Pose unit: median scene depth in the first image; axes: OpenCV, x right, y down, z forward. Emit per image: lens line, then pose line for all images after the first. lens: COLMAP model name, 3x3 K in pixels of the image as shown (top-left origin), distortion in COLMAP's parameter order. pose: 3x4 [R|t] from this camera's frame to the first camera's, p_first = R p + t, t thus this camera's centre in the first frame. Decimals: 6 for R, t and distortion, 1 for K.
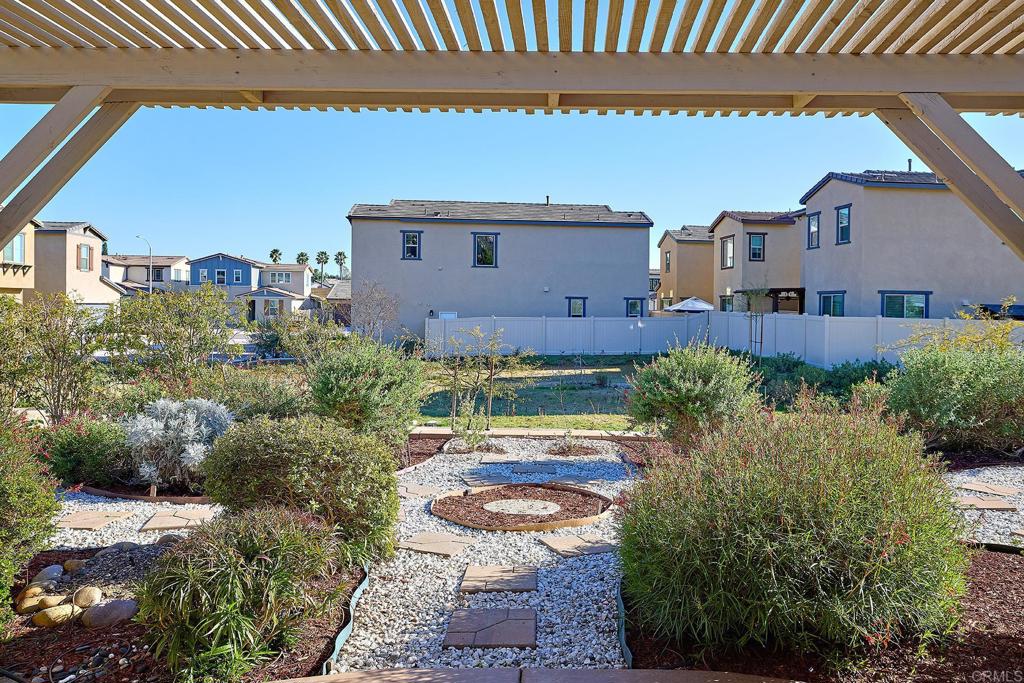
lens RADIAL K [[700.1, 0, 526.6], [0, 700.1, 340.2], [0, 0, 1]] dist [-0.000214, -0.000606]
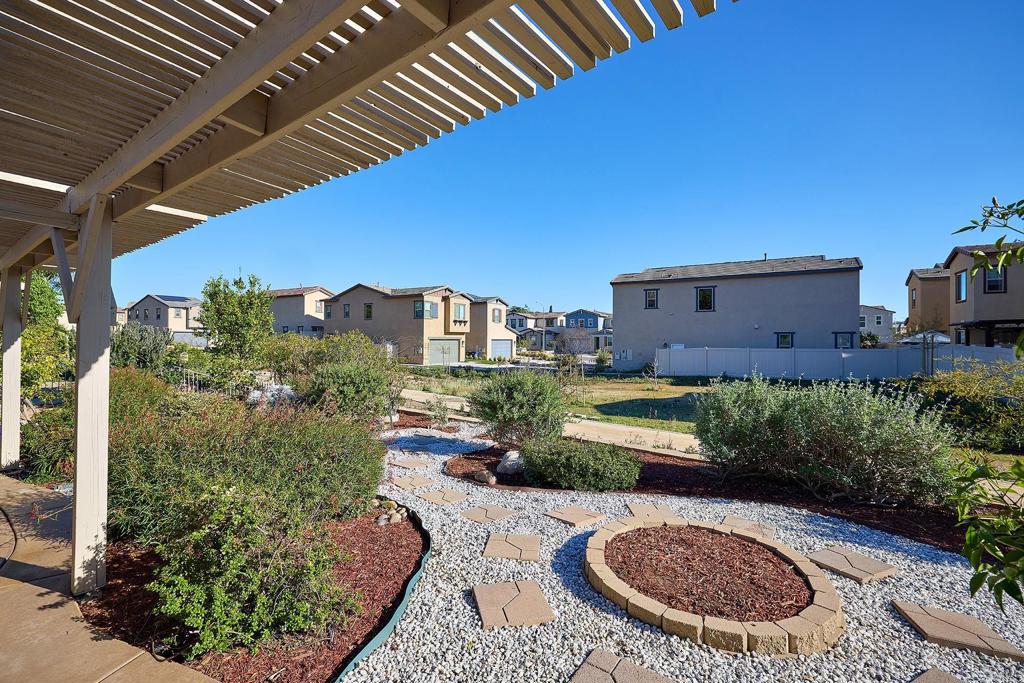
lens RADIAL K [[454.9, 0, 512.0], [0, 454.9, 341.5], [0, 0, 1]] dist [0.001201, 0.000126]
pose [[0.790224, -0.003944, -0.612806, 0.173912], [-0.023897, 0.999020, -0.037245, -0.003675], [0.612352, 0.044076, 0.789356, 0.068317]]
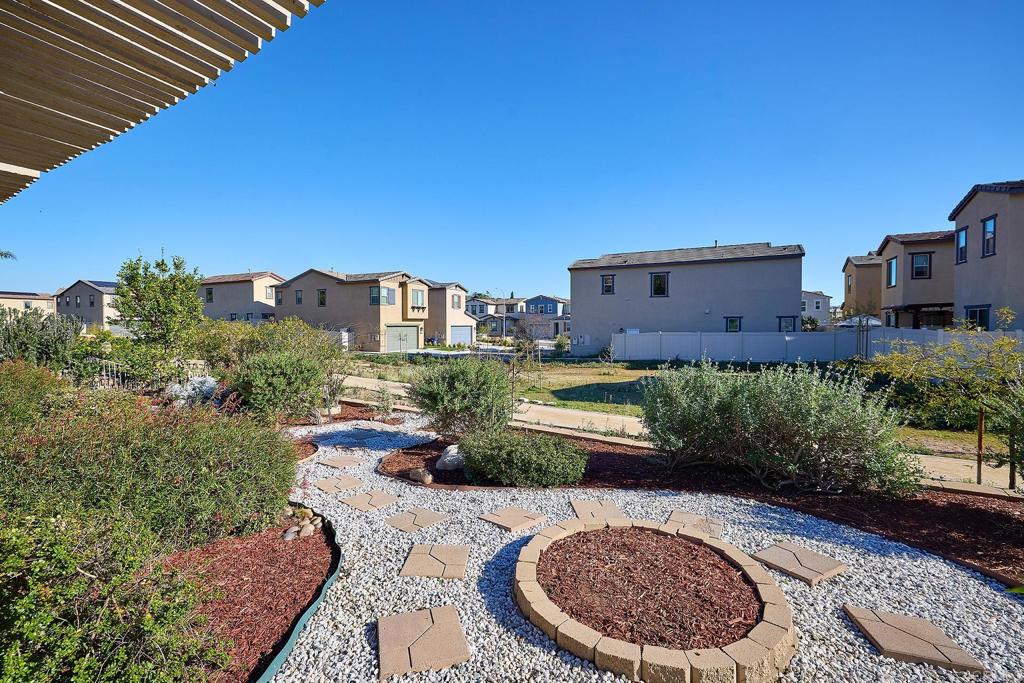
lens RADIAL K [[449.4, 0, 512.0], [0, 449.4, 341.5], [0, 0, 1]] dist [-0.000520, -0.000237]
pose [[0.838277, 0.006848, -0.545202, 0.171562], [-0.013215, 0.999883, -0.007759, -0.004260], [0.545085, 0.013709, 0.838269, 0.085467]]
